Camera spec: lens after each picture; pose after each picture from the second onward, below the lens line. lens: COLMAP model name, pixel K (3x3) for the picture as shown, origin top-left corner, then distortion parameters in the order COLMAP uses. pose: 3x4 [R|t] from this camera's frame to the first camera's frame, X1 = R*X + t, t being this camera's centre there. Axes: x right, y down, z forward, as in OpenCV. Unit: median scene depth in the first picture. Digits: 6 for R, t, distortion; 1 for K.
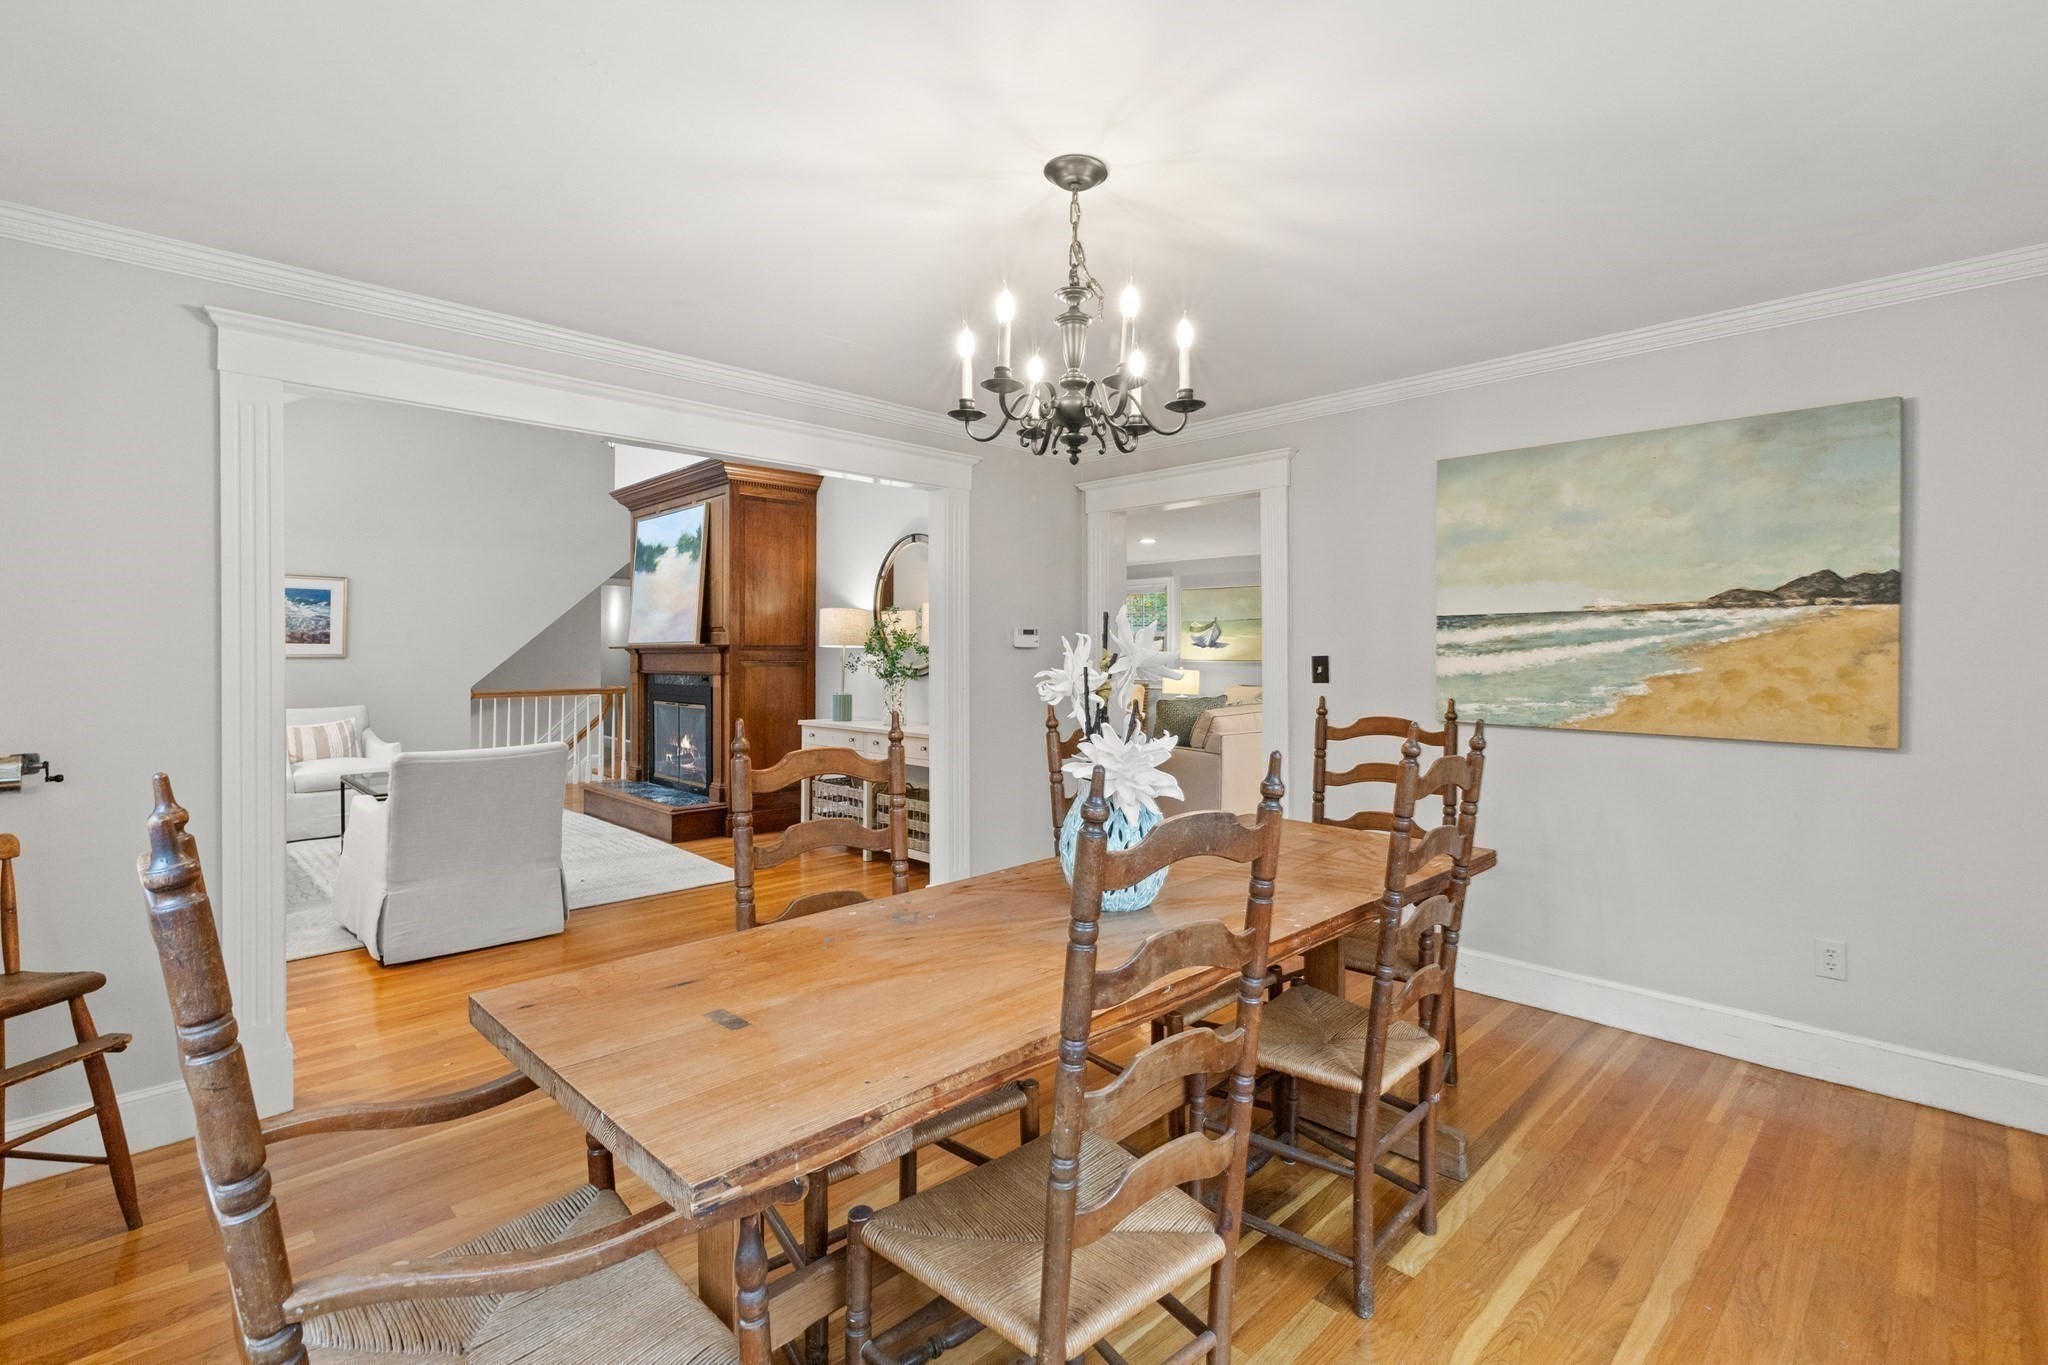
lens RADIAL K [[934.6, 0, 1032.6], [0, 934.6, 651.0], [0, 0, 1]] dist [0.006081, -0.000915]
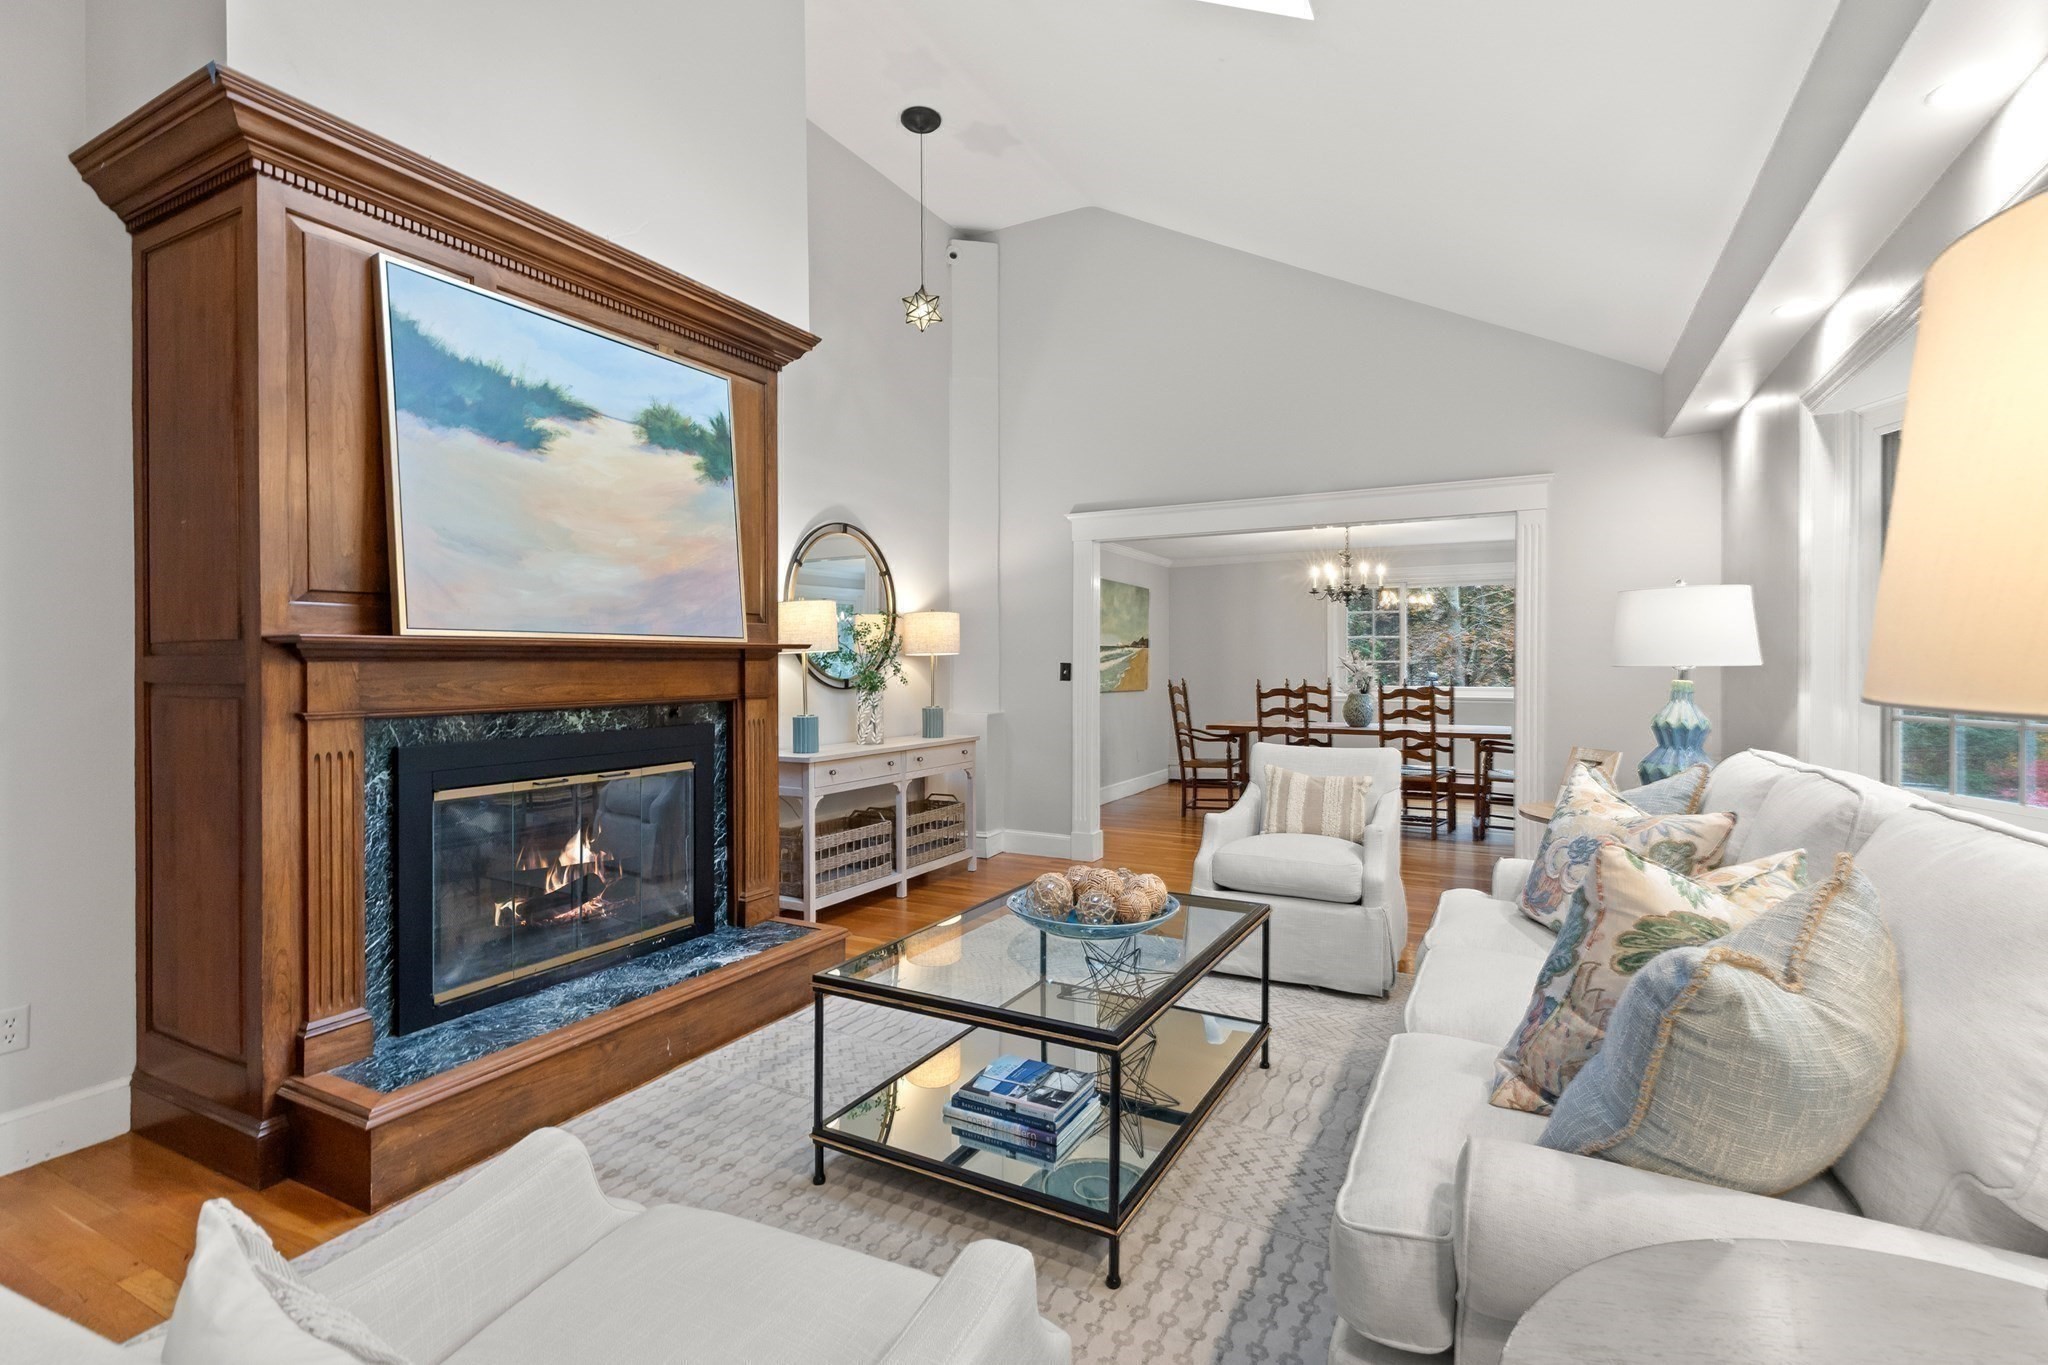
lens RADIAL K [[934.6, 0, 1019.7], [0, 934.6, 670.1], [0, 0, 1]] dist [0.006081, -0.000915]
pose [[-0.290663, -0.004475, 0.956815, -0.860563], [-0.004303, 0.999985, 0.003370, 0.005206], [-0.956816, -0.003137, -0.290678, 0.942548]]
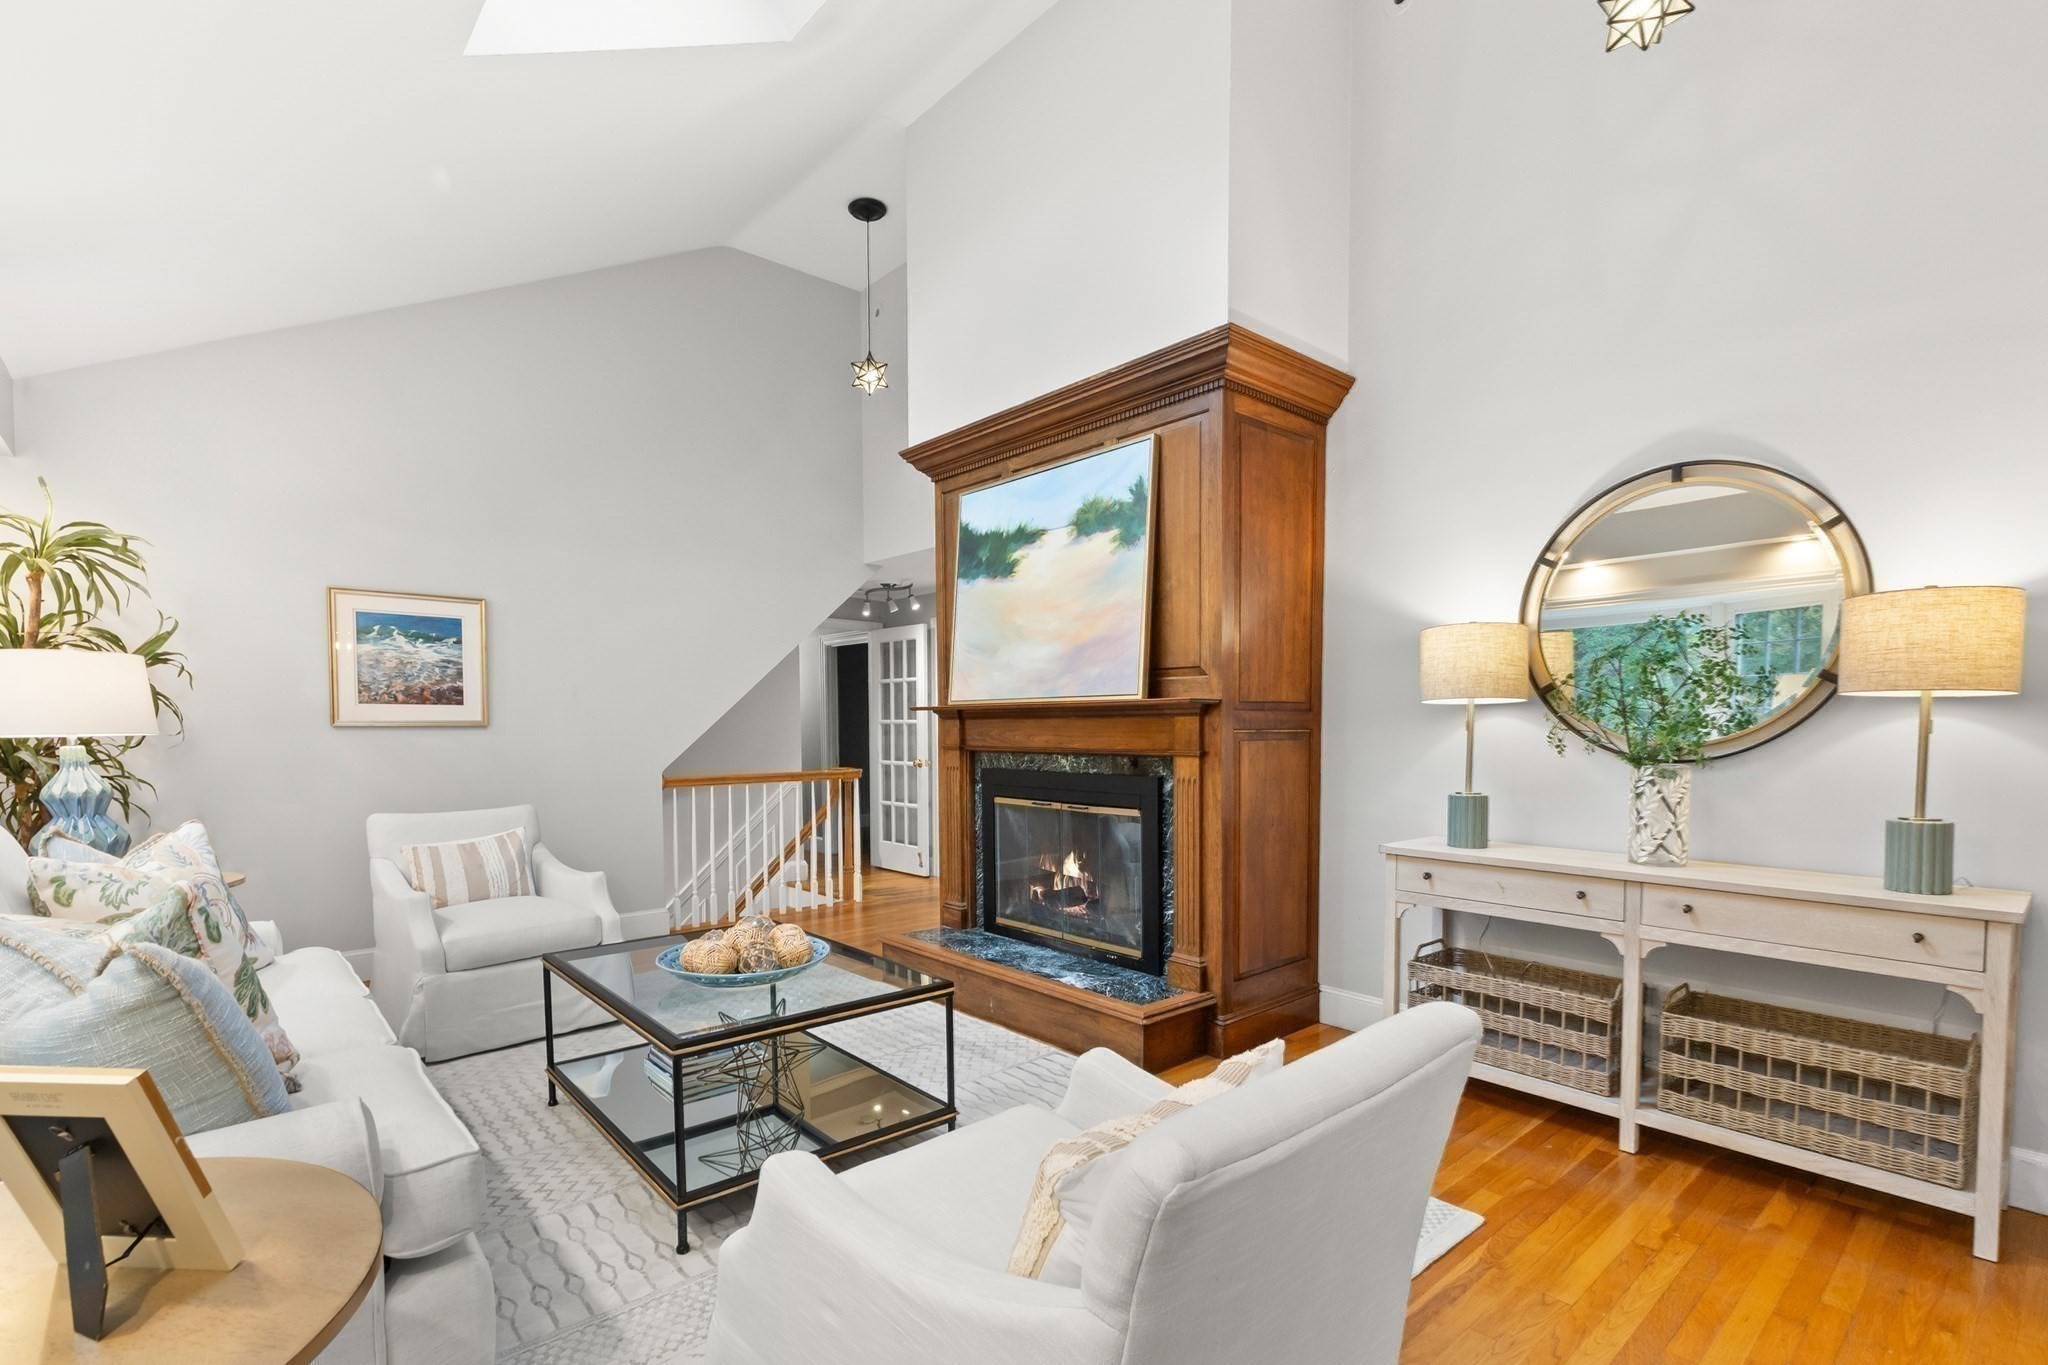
lens RADIAL K [[934.6, 0, 1029.3], [0, 934.6, 769.2], [0, 0, 1]] dist [0.006081, -0.000915]
pose [[0.998780, -0.001972, -0.049349, -0.373447], [0.004855, 0.998283, 0.058368, 0.000948], [0.049149, -0.058536, 0.997075, 0.427204]]
